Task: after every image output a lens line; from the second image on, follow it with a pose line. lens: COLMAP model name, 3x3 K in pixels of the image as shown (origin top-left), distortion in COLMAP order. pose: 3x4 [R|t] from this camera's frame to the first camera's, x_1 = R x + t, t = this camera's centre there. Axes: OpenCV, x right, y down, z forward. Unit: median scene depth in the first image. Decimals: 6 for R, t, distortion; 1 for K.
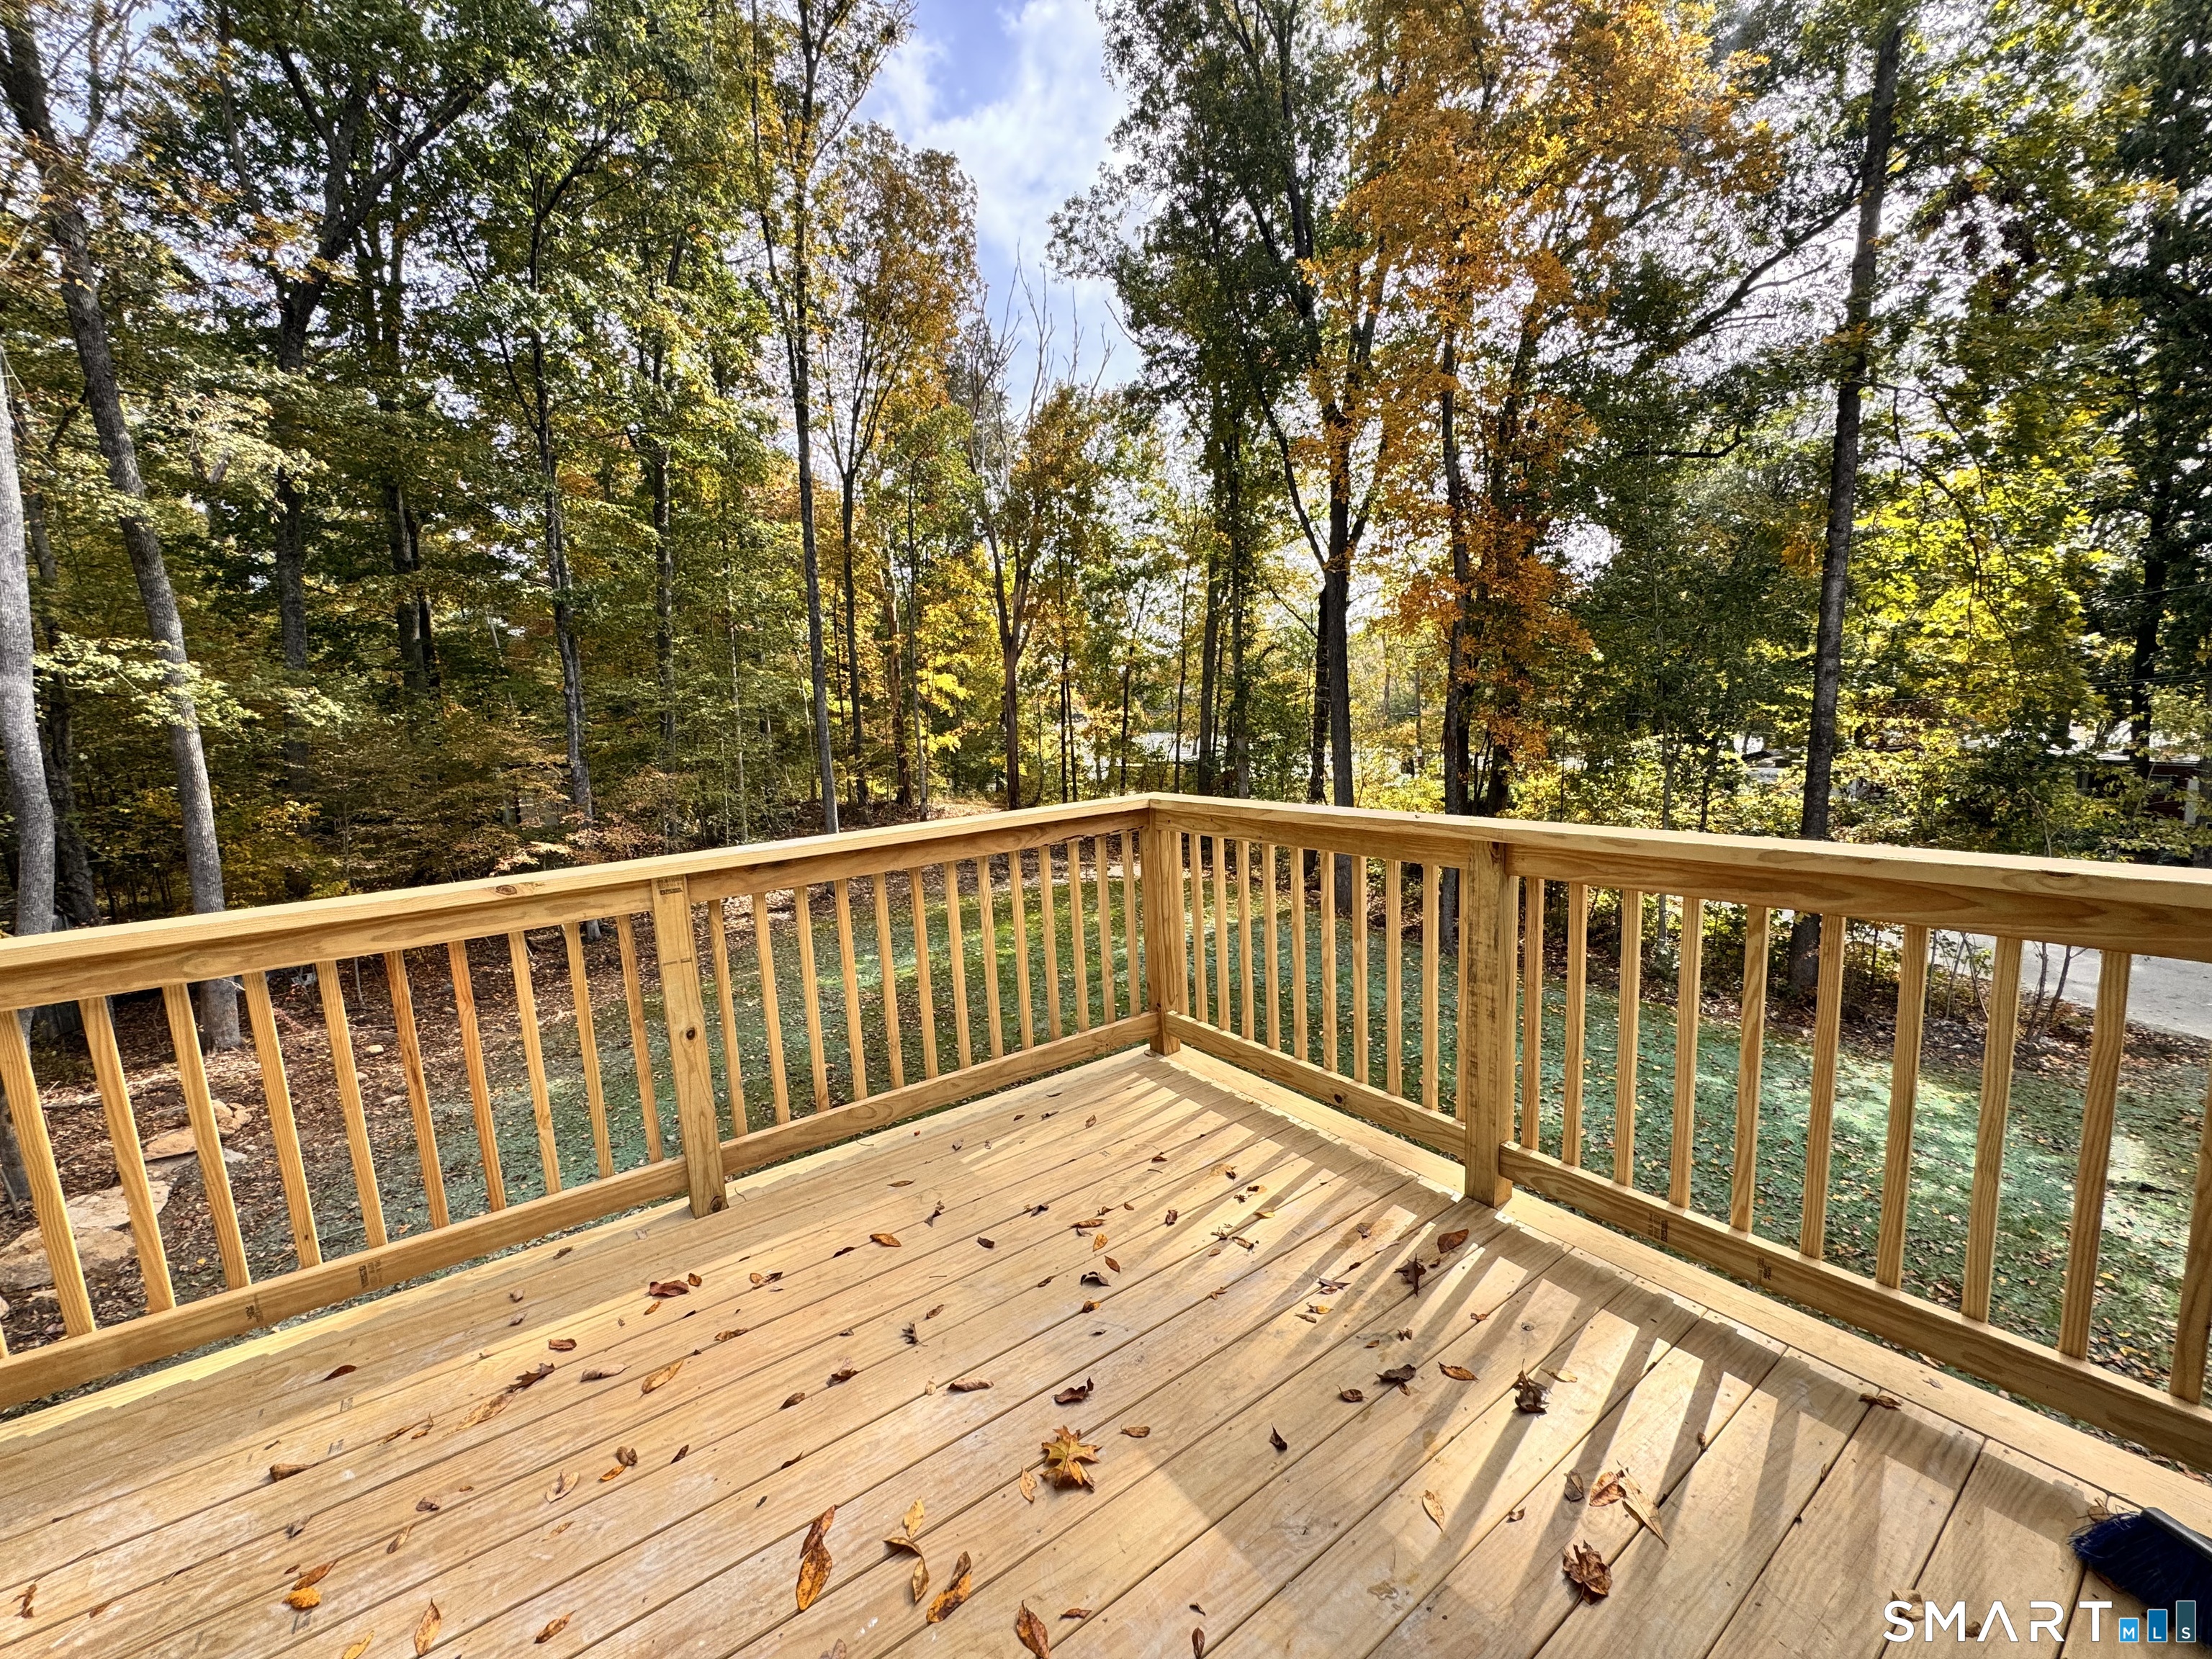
lens RADIAL K [[877.5, 0, 1104.1], [0, 877.5, 832.3], [0, 0, 1]] dist [0.000558, 0.000021]
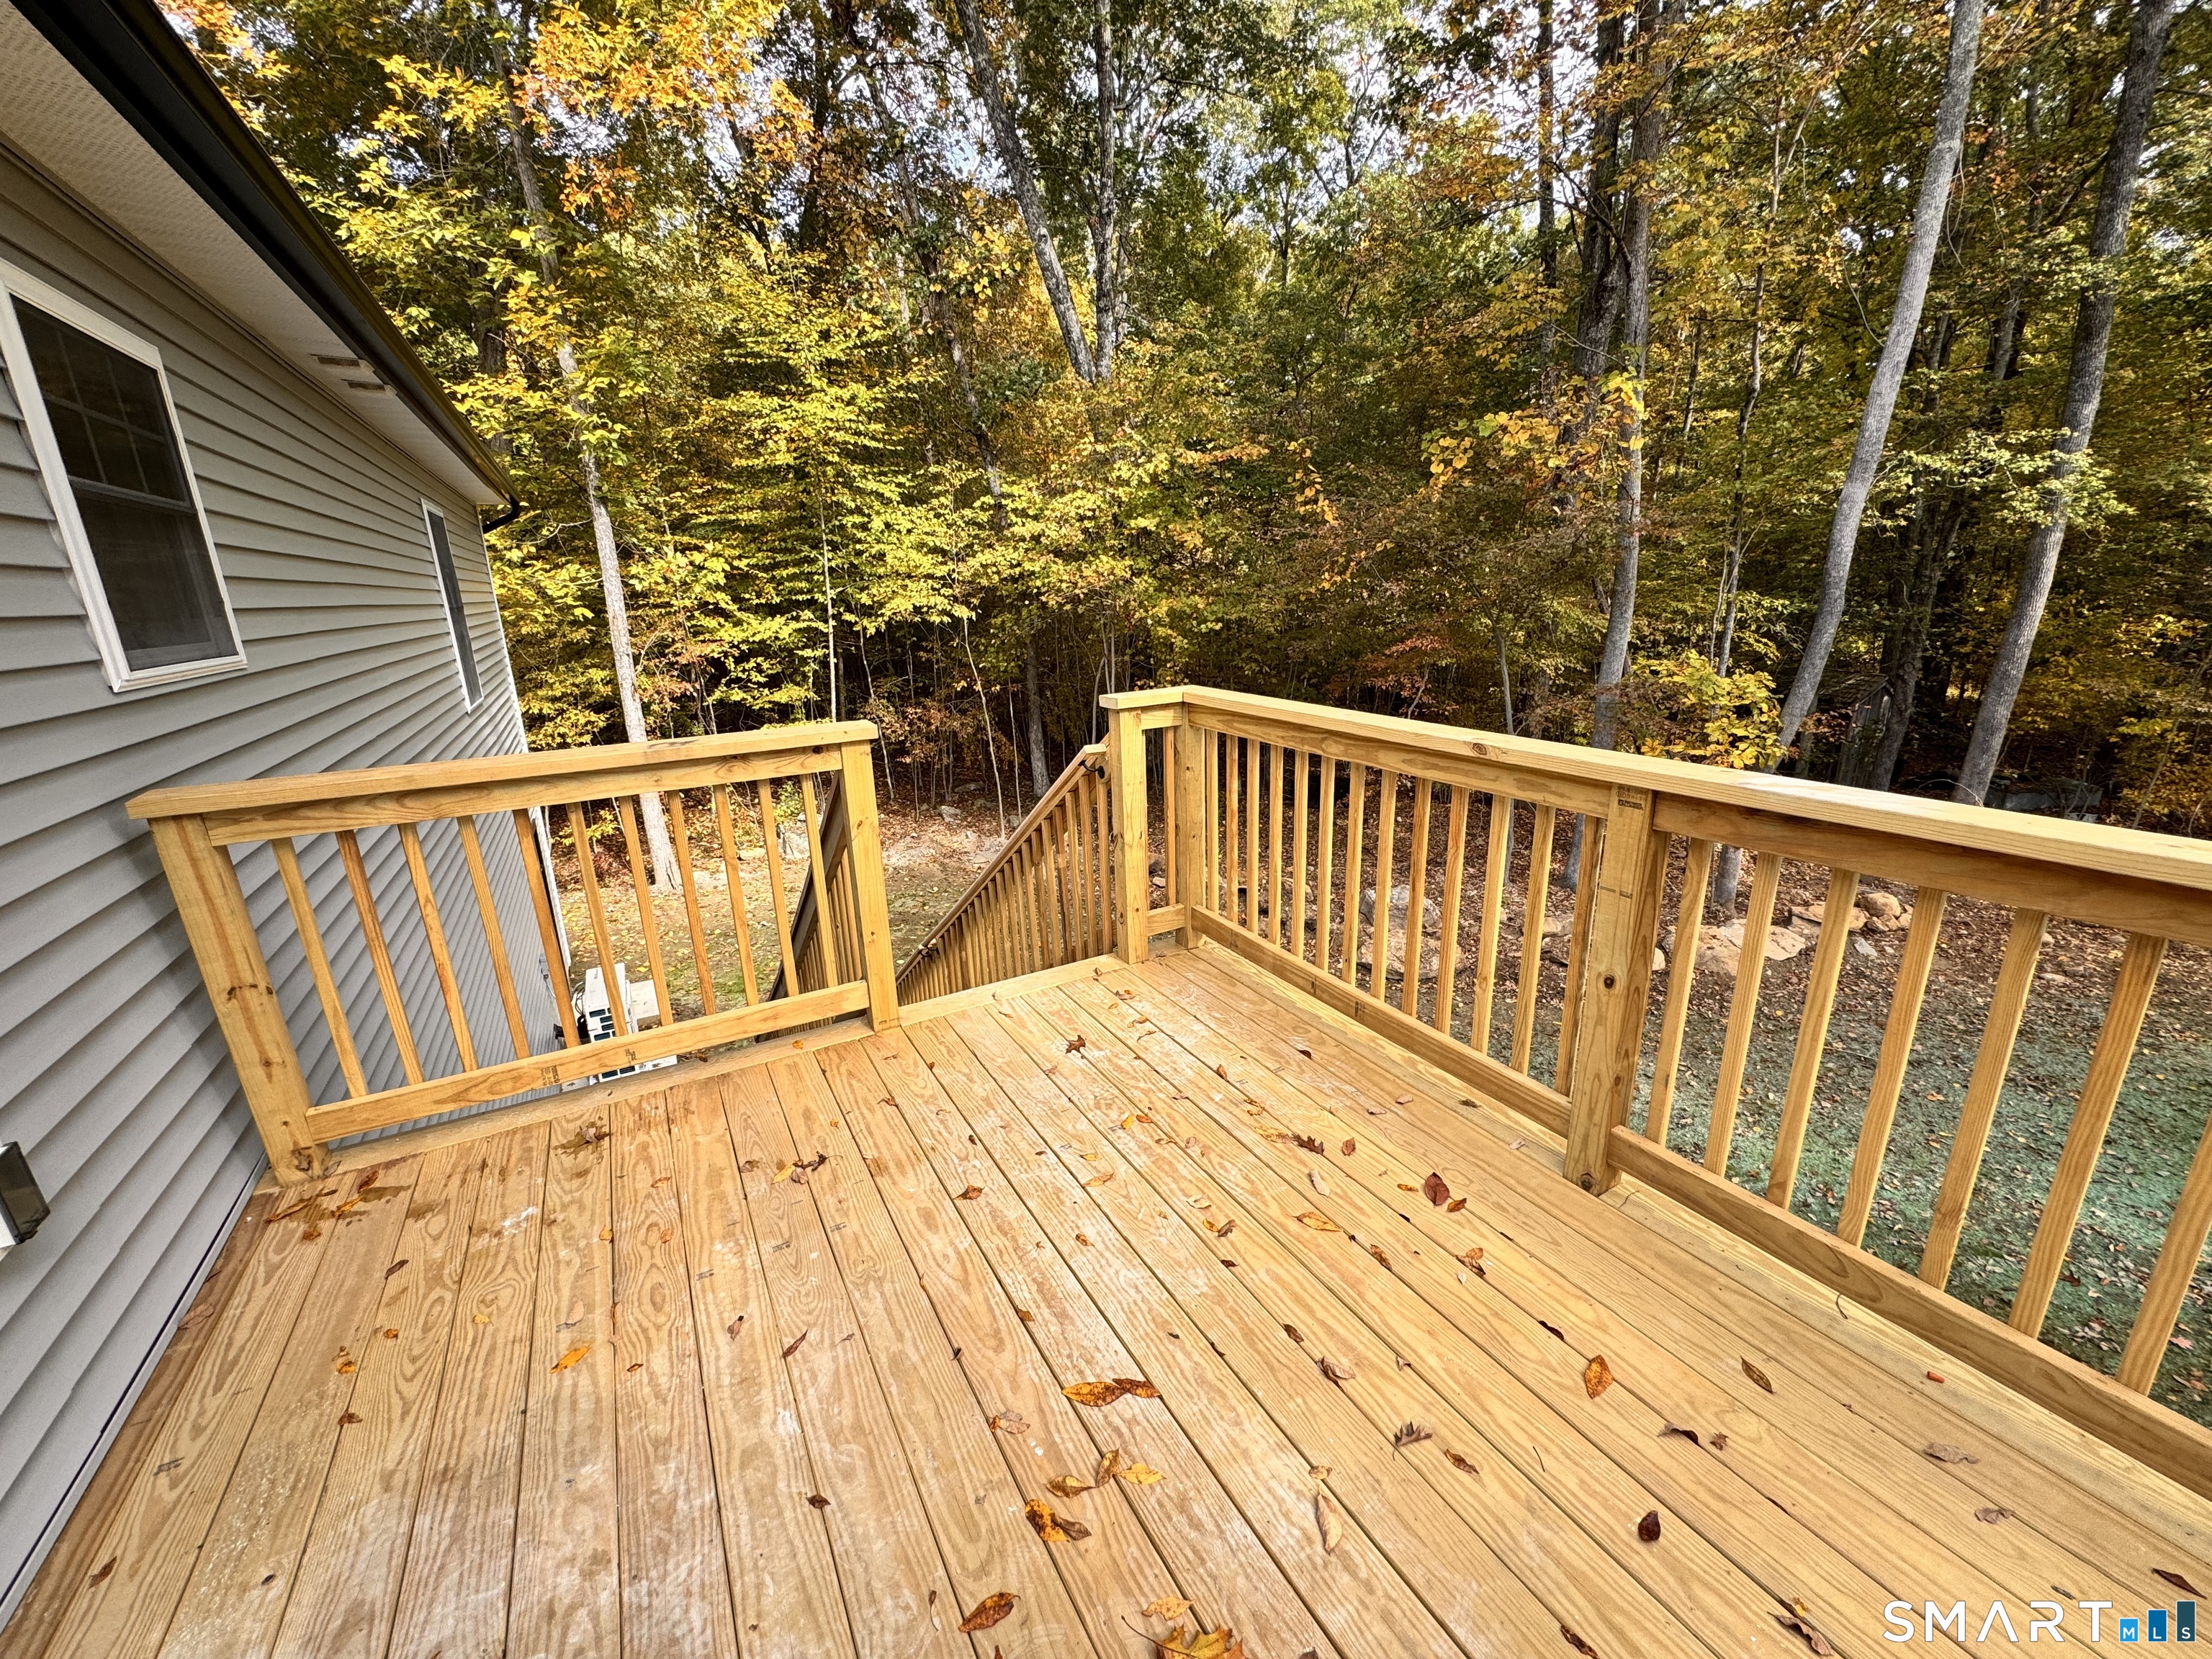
lens RADIAL K [[877.5, 0, 1105.1], [0, 877.5, 829.6], [0, 0, 1]] dist [0.000558, 0.000021]
pose [[-0.100767, 0.325042, -0.940316, 0.301309], [-0.107334, 0.936059, 0.335073, -0.126914], [0.989103, 0.134692, -0.059436, 0.608443]]
